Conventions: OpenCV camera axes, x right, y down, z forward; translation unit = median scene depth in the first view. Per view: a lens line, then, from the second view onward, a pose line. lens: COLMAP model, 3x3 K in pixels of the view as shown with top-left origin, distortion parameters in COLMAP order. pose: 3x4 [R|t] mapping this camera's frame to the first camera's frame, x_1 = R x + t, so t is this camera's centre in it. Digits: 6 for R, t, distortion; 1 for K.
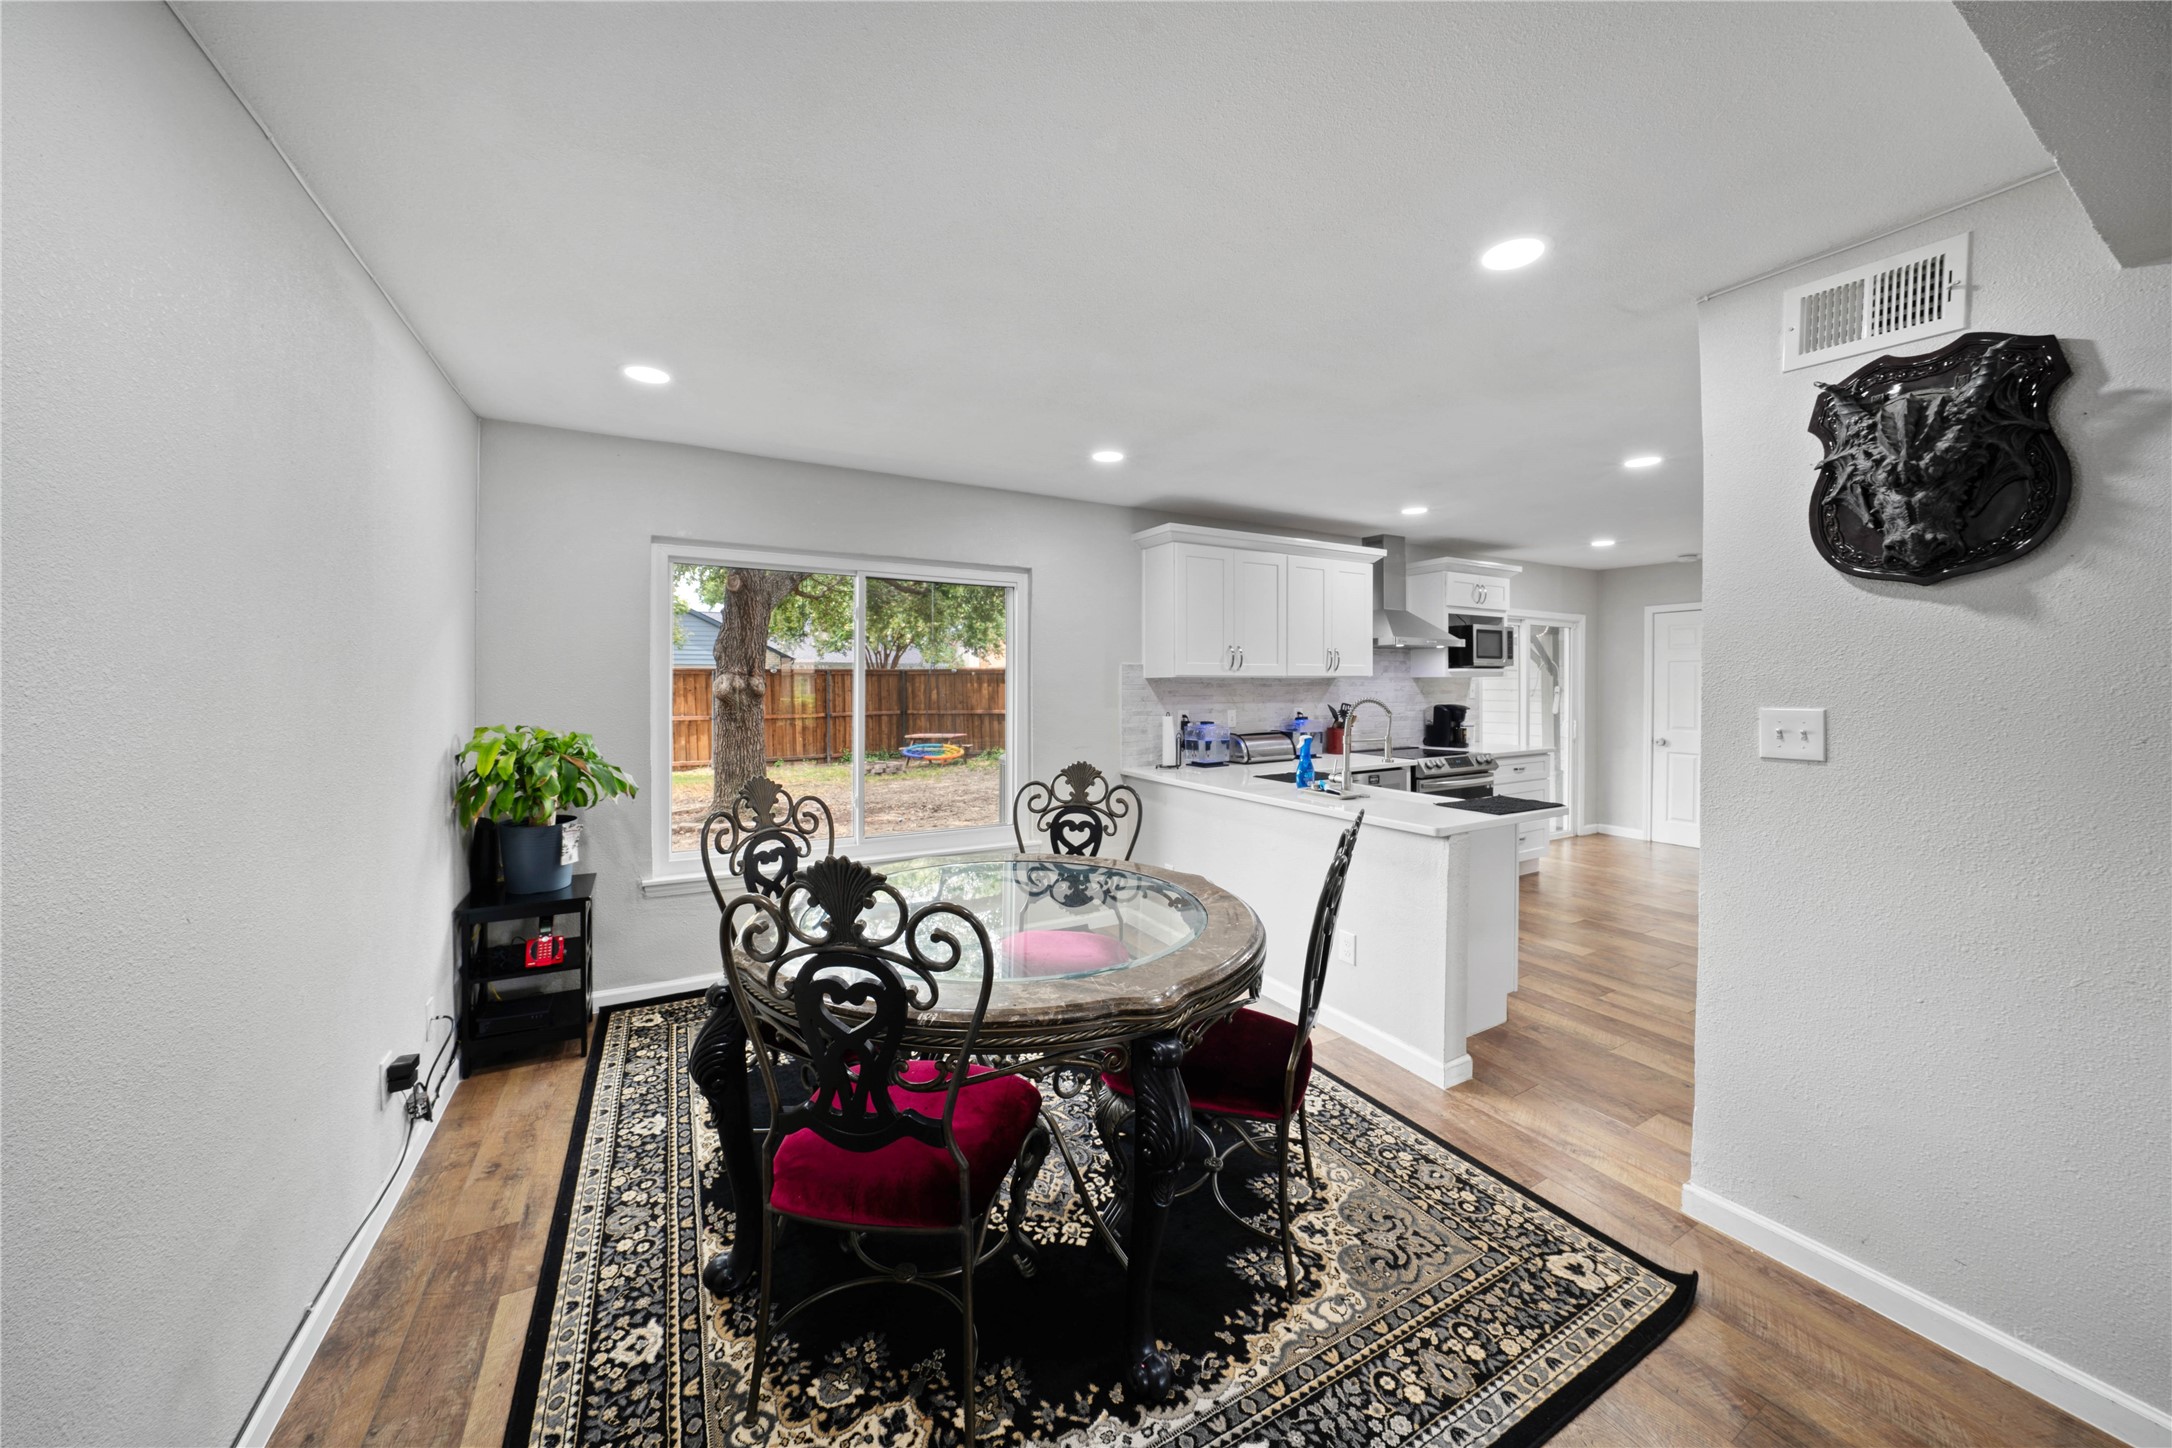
lens RADIAL K [[752.9, 0, 1125.5], [0, 752.9, 699.9], [0, 0, 1]] dist [-0.040892, 0.000058]
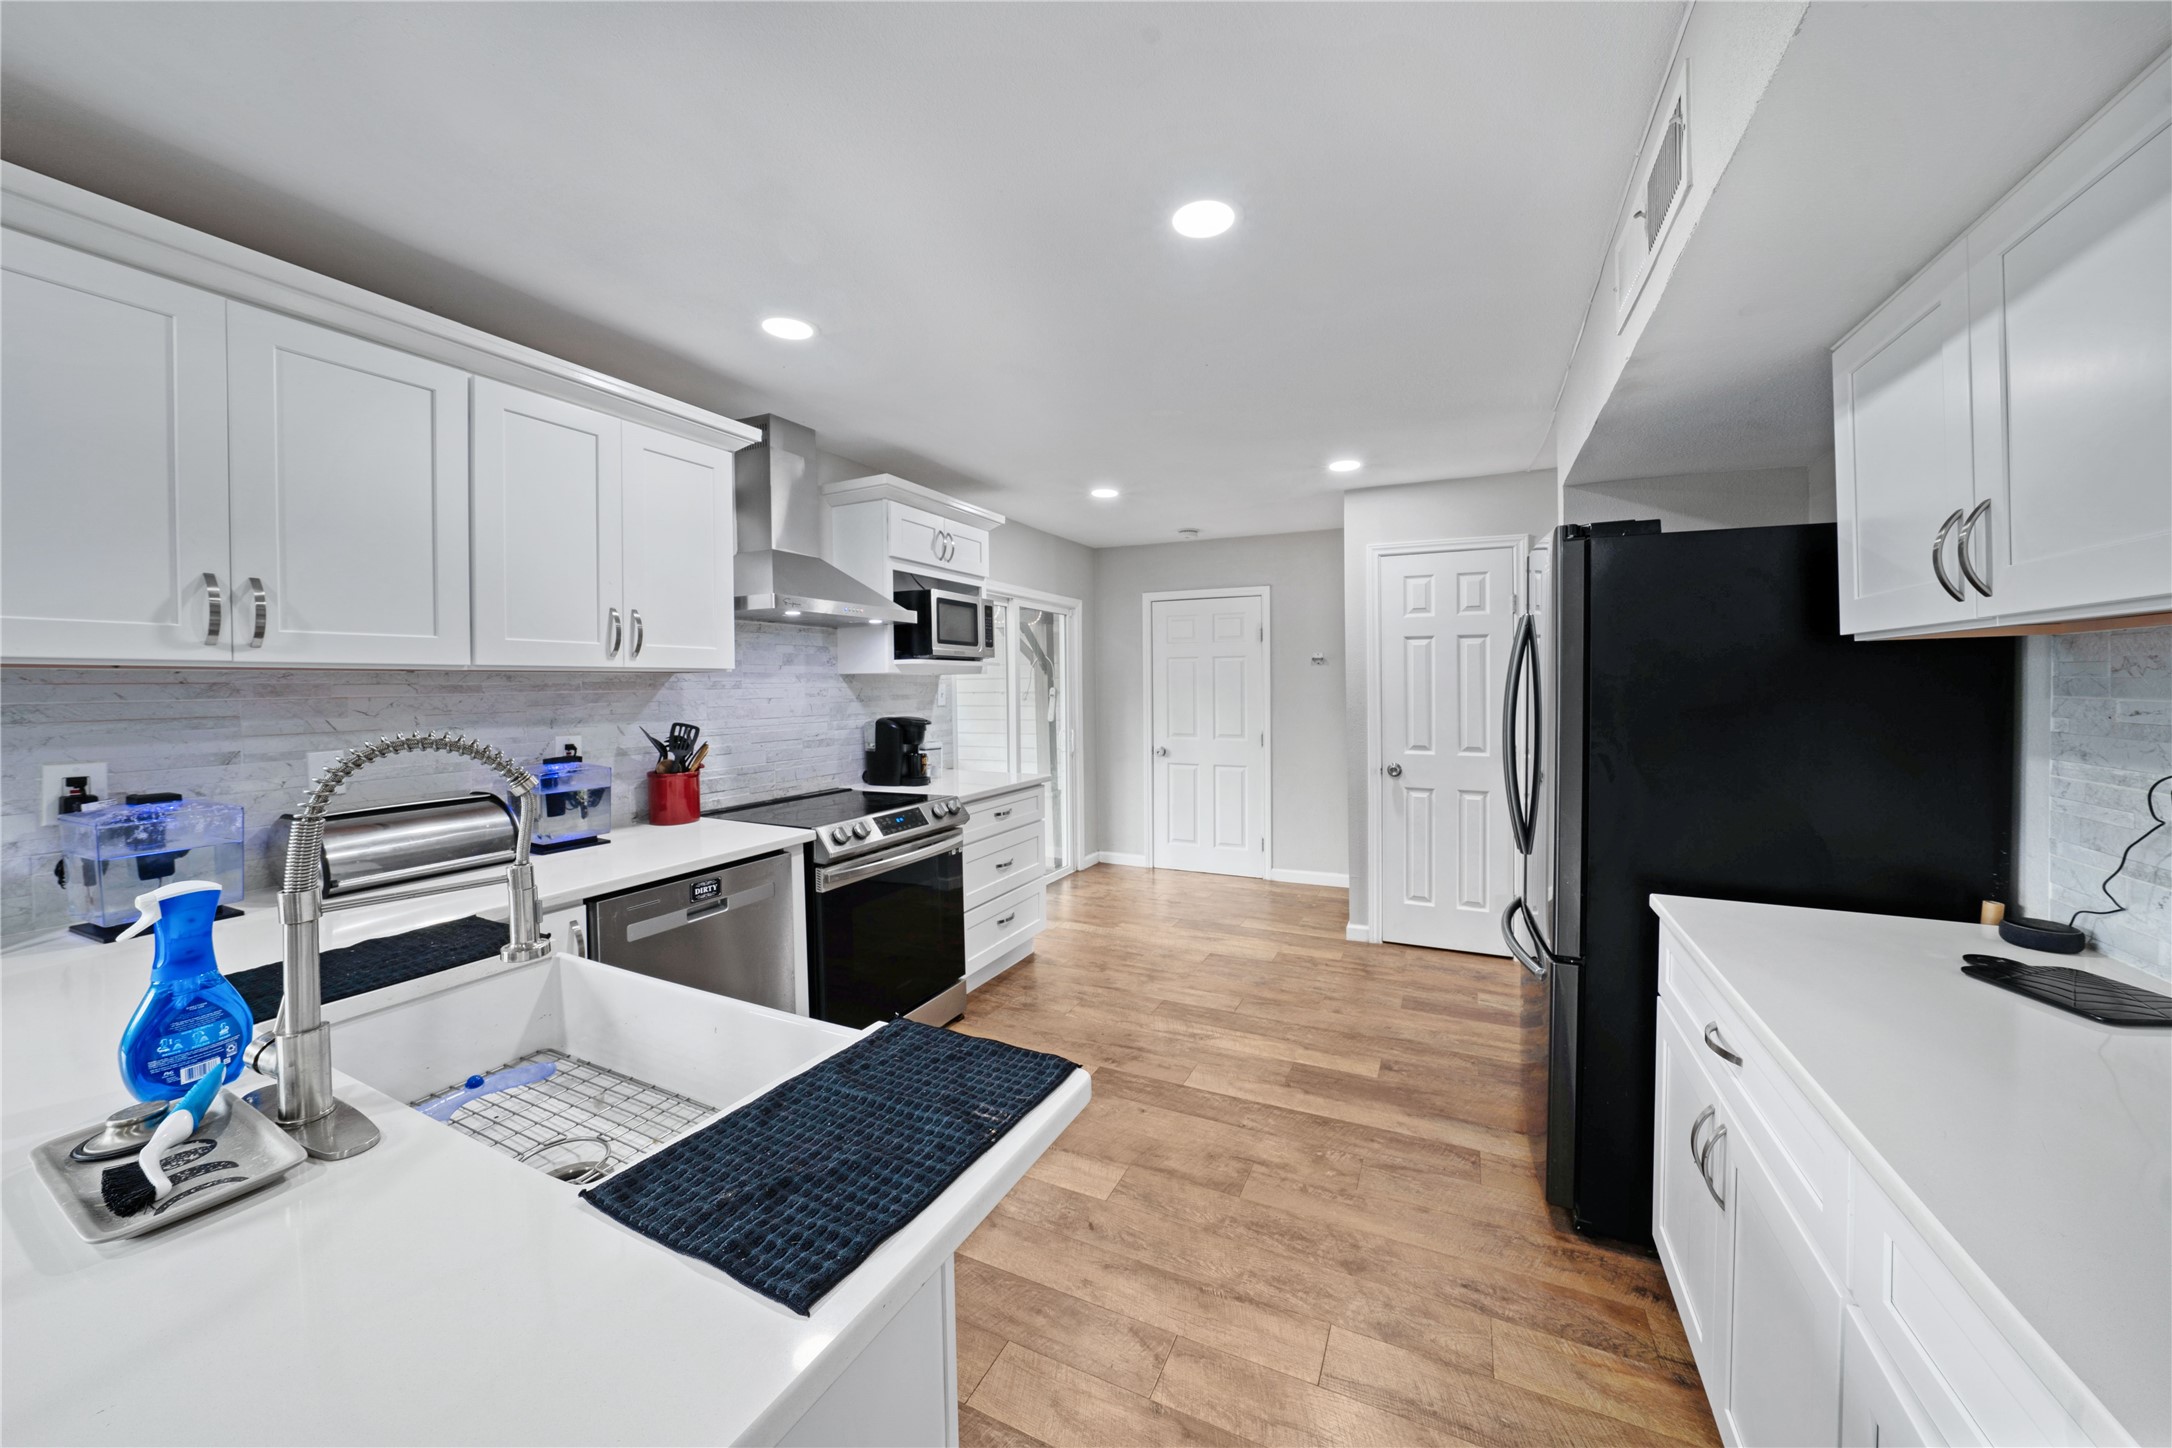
lens RADIAL K [[753.6, 0, 1091.1], [0, 753.6, 697.0], [0, 0, 1]] dist [-0.001283, 0.000161]
pose [[0.837950, -0.012143, 0.545612, 0.228877], [0.016340, 0.999862, -0.002843, -0.006596], [-0.545502, 0.011297, 0.838033, 0.391282]]
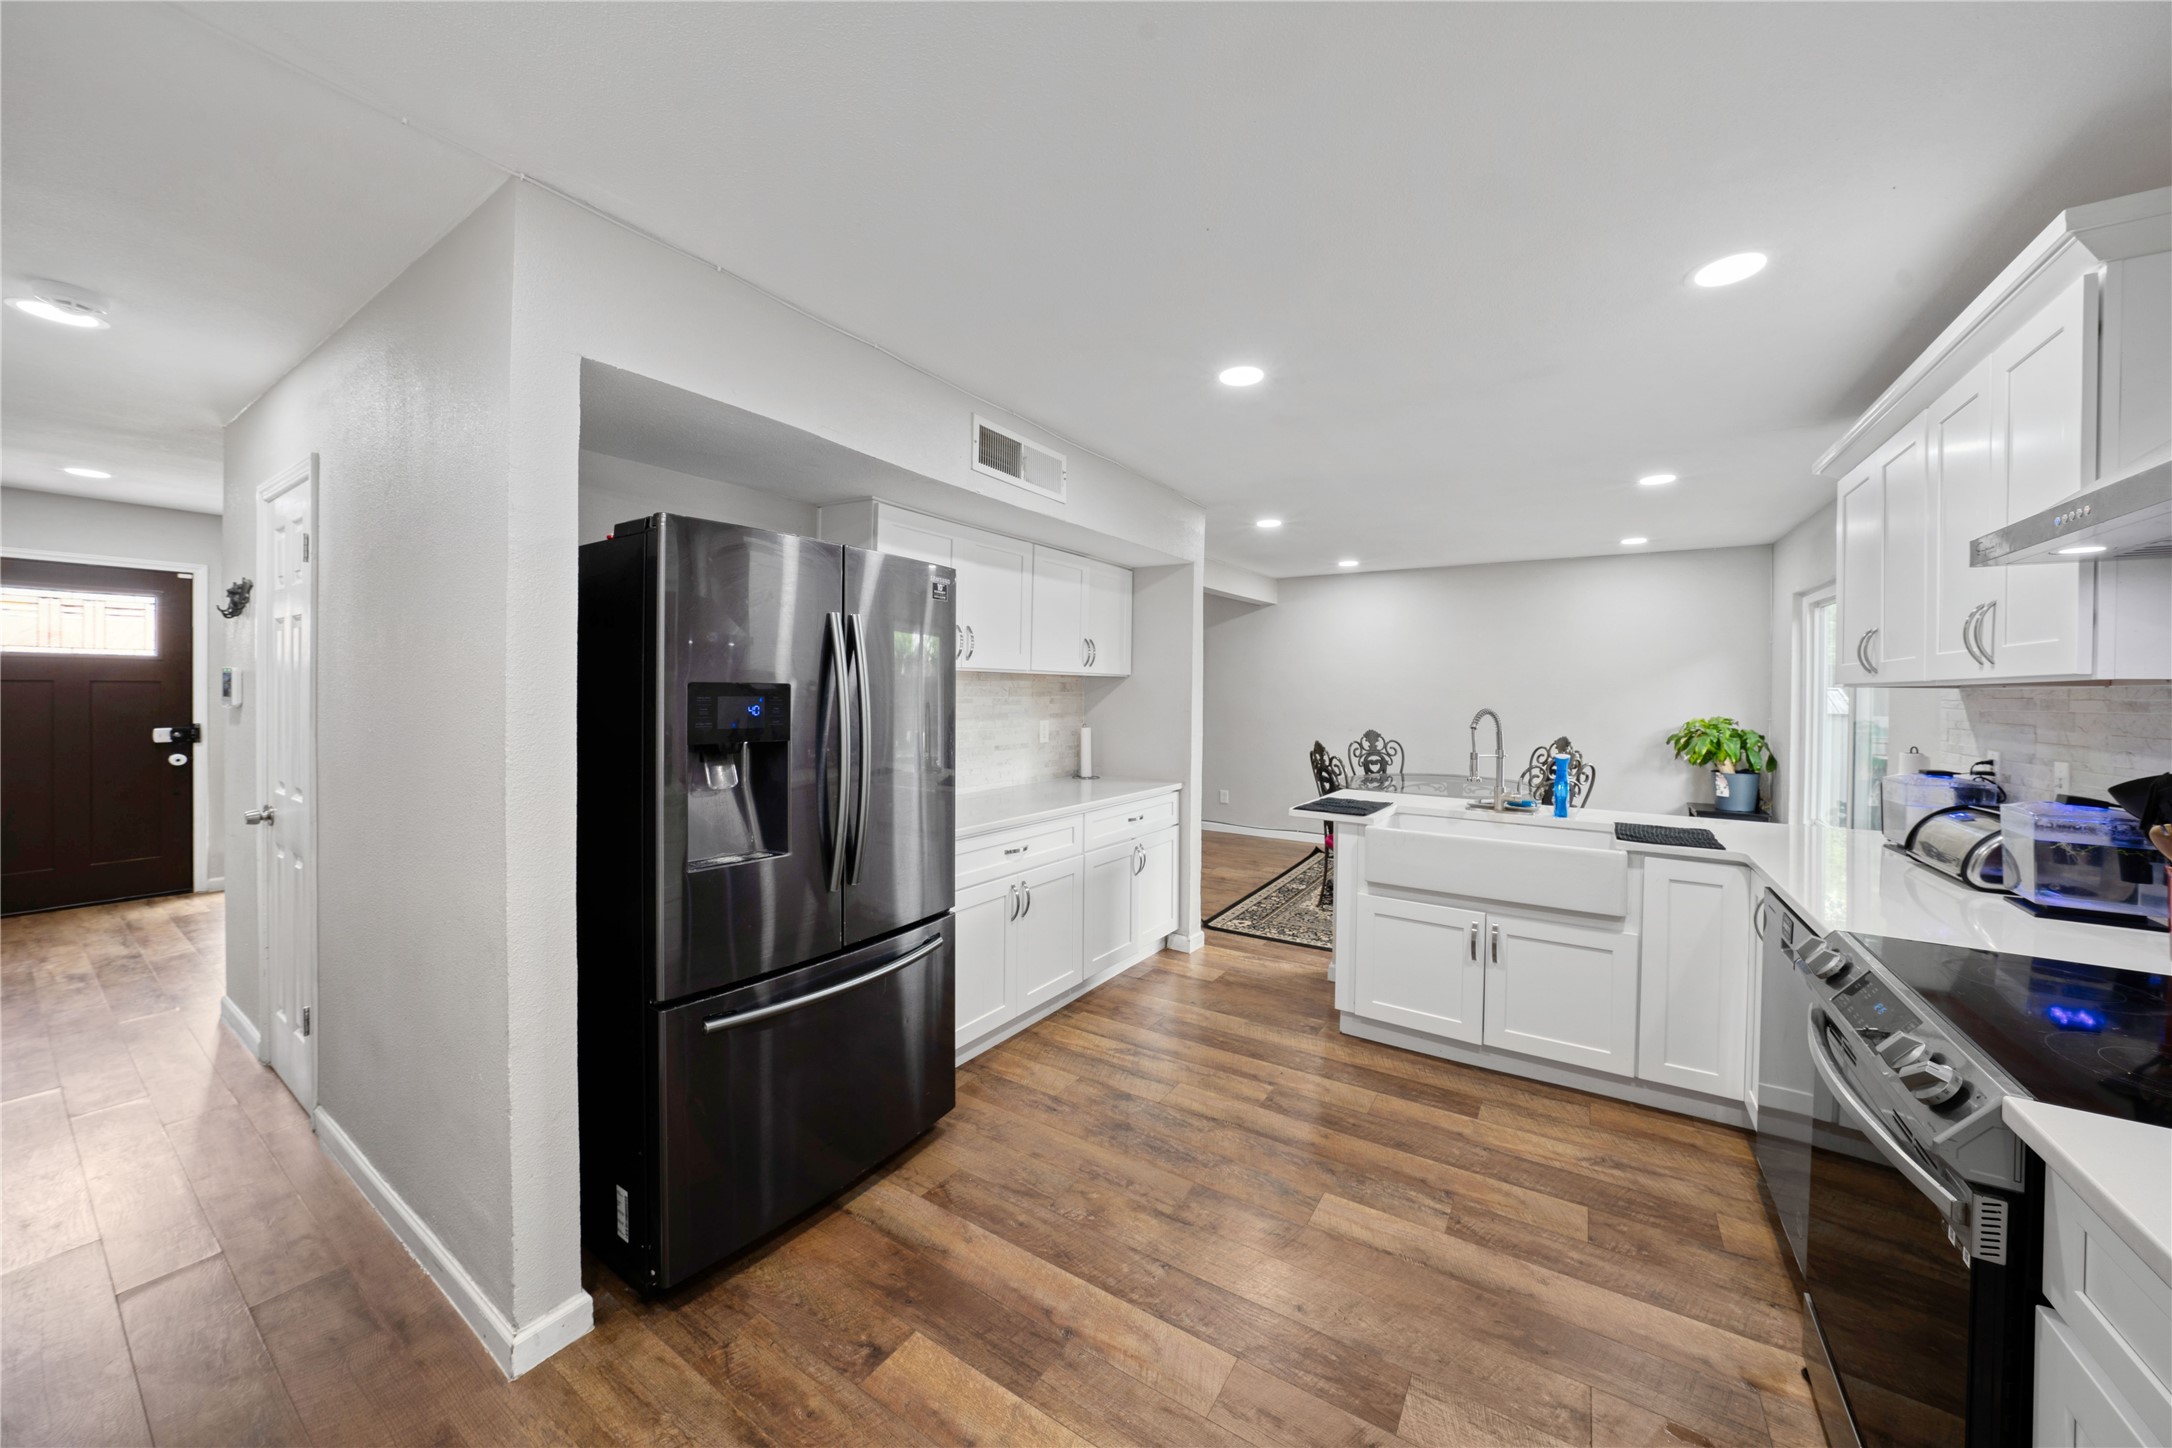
lens RADIAL K [[753.6, 0, 1091.1], [0, 753.6, 697.0], [0, 0, 1]] dist [-0.001283, 0.000161]
pose [[-0.900375, -0.006074, -0.435073, 0.723368], [-0.020138, 0.999413, 0.027722, -0.022391], [0.434649, 0.033722, -0.899968, 1.002313]]
